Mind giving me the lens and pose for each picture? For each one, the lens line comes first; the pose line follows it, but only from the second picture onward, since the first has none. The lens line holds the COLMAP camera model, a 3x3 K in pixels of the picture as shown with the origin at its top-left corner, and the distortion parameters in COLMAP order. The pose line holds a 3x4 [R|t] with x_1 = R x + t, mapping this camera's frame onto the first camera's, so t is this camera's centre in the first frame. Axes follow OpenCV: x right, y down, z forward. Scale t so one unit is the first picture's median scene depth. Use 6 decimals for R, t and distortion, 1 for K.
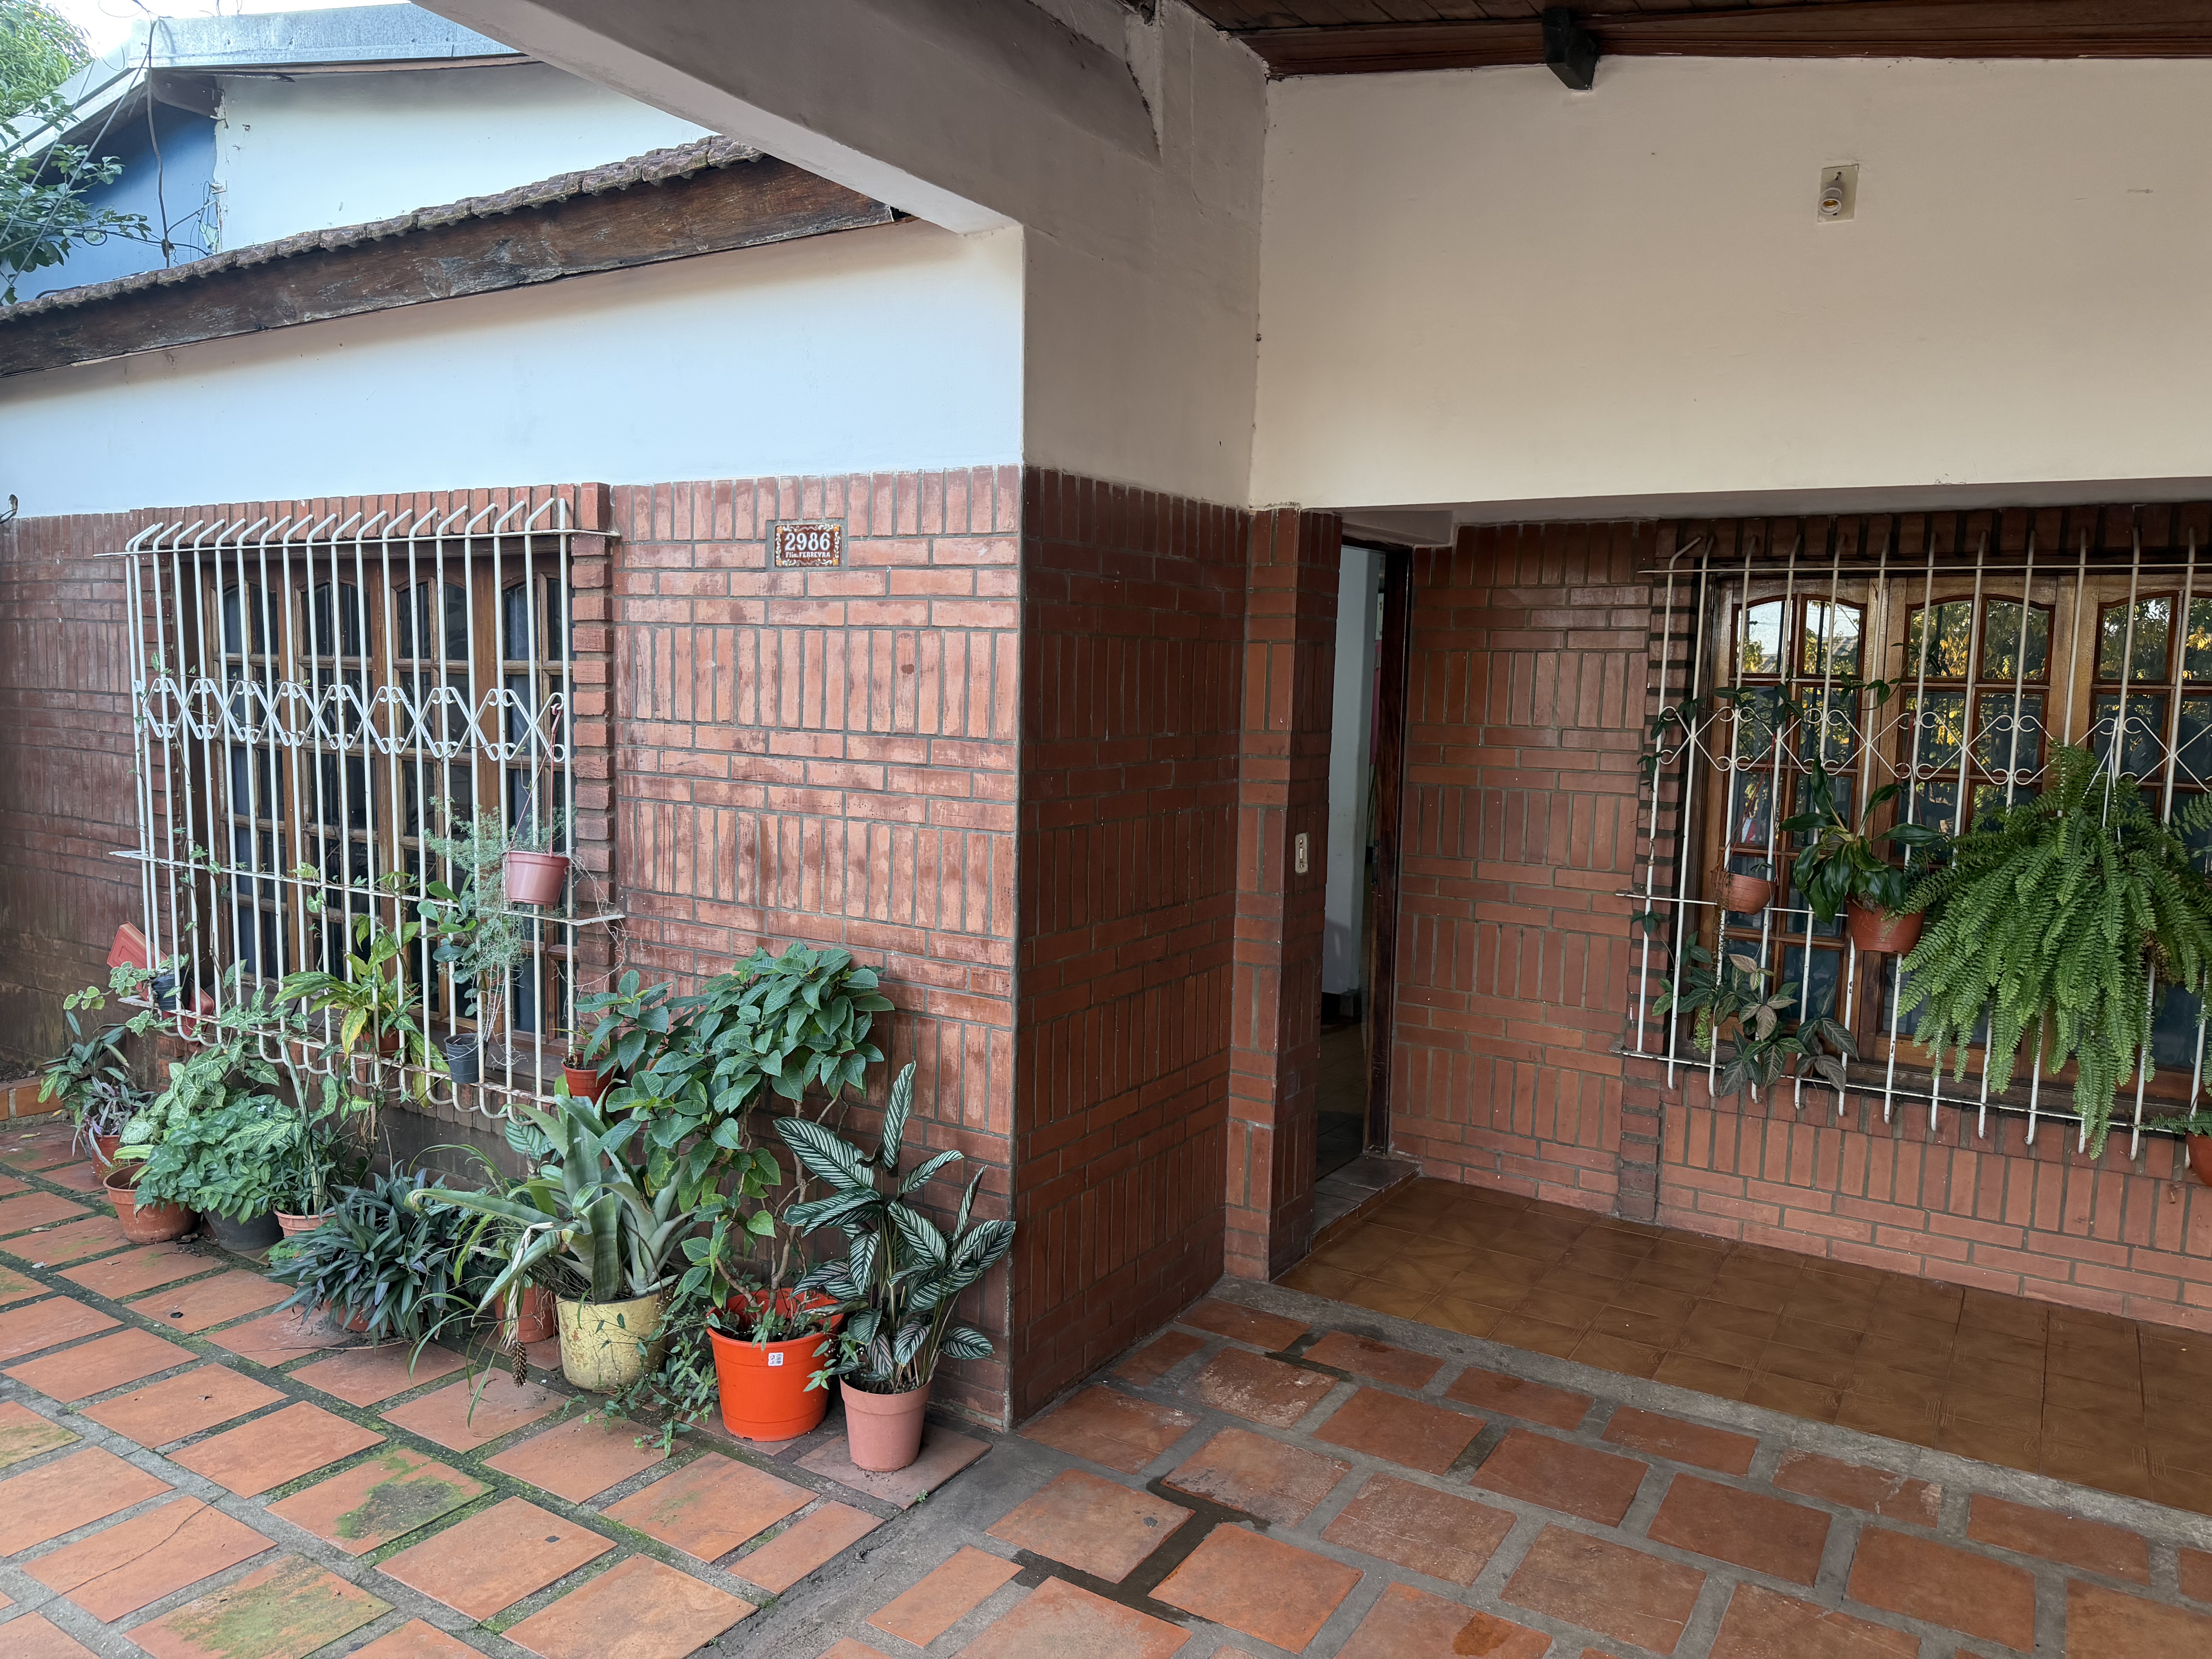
lens RADIAL K [[1542.5, 0, 1118.0], [0, 1542.5, 835.1], [0, 0, 1]] dist [0.054565, -0.043378]
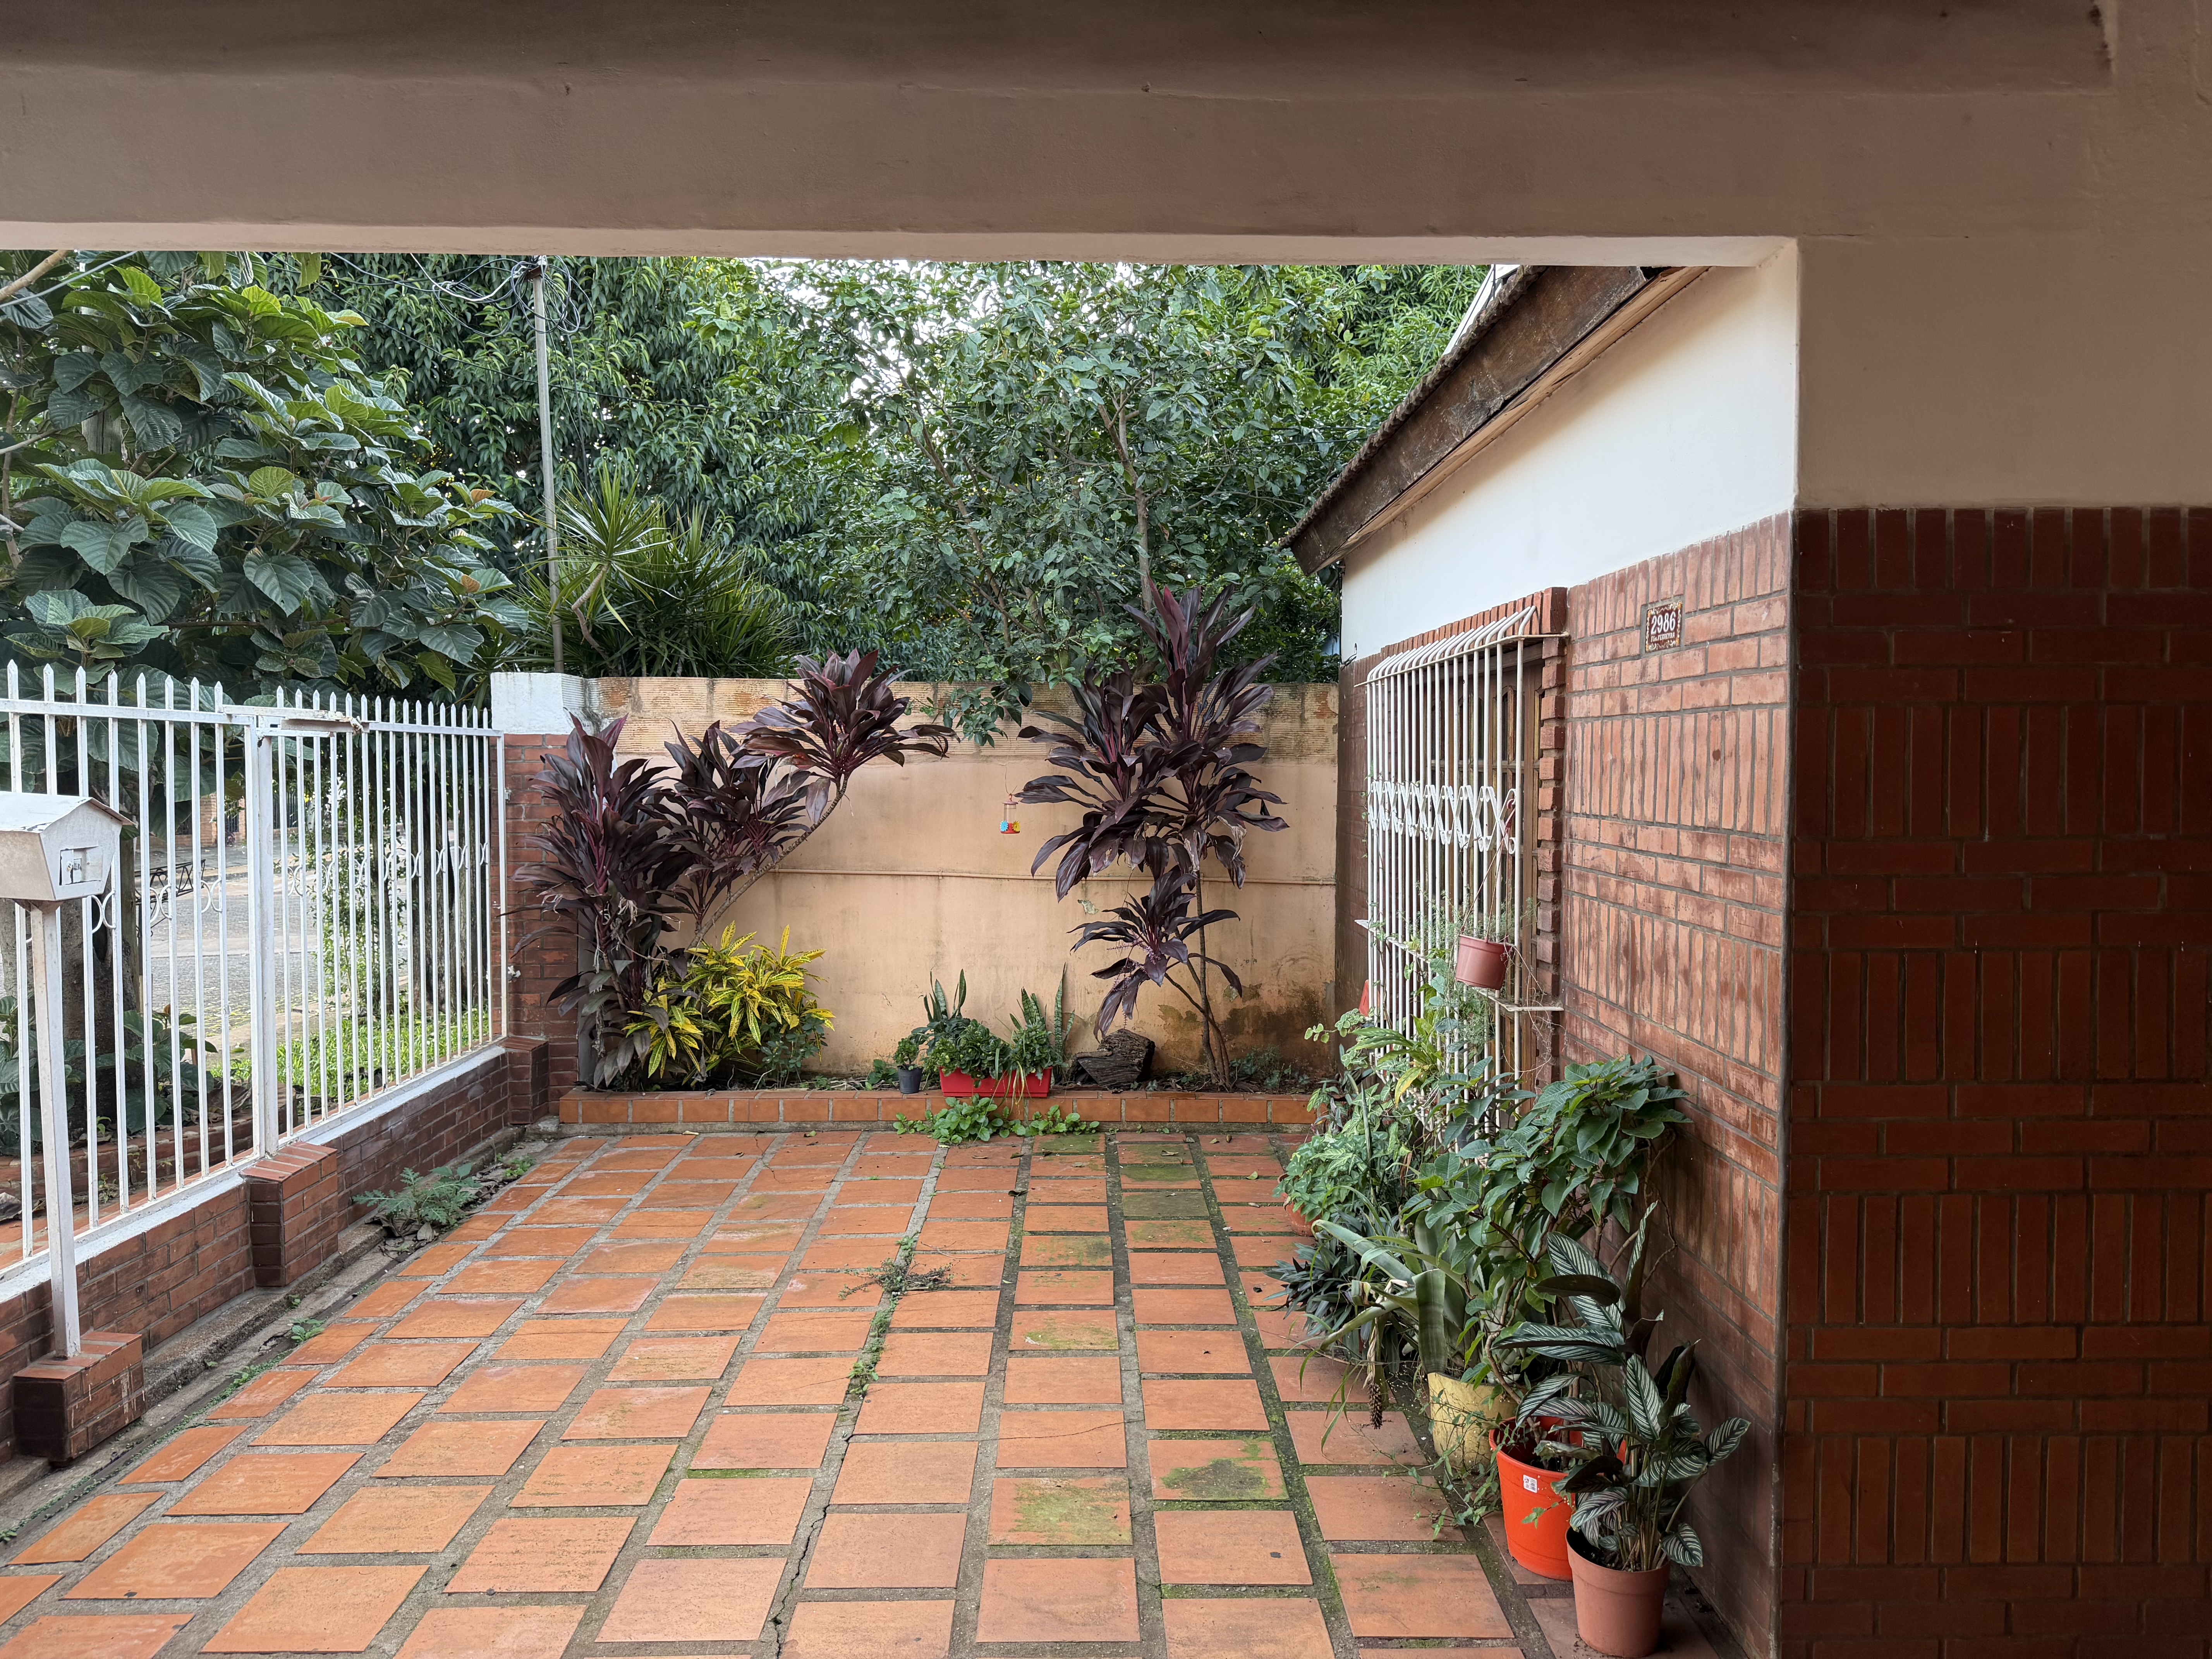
lens RADIAL K [[1542.5, 0, 1110.9], [0, 1542.5, 822.8], [0, 0, 1]] dist [0.054565, -0.043378]
pose [[0.544153, 0.009000, -0.838938, 0.416595], [-0.073341, 0.996625, -0.036879, -0.011142], [0.835774, 0.081596, 0.542976, 0.230577]]
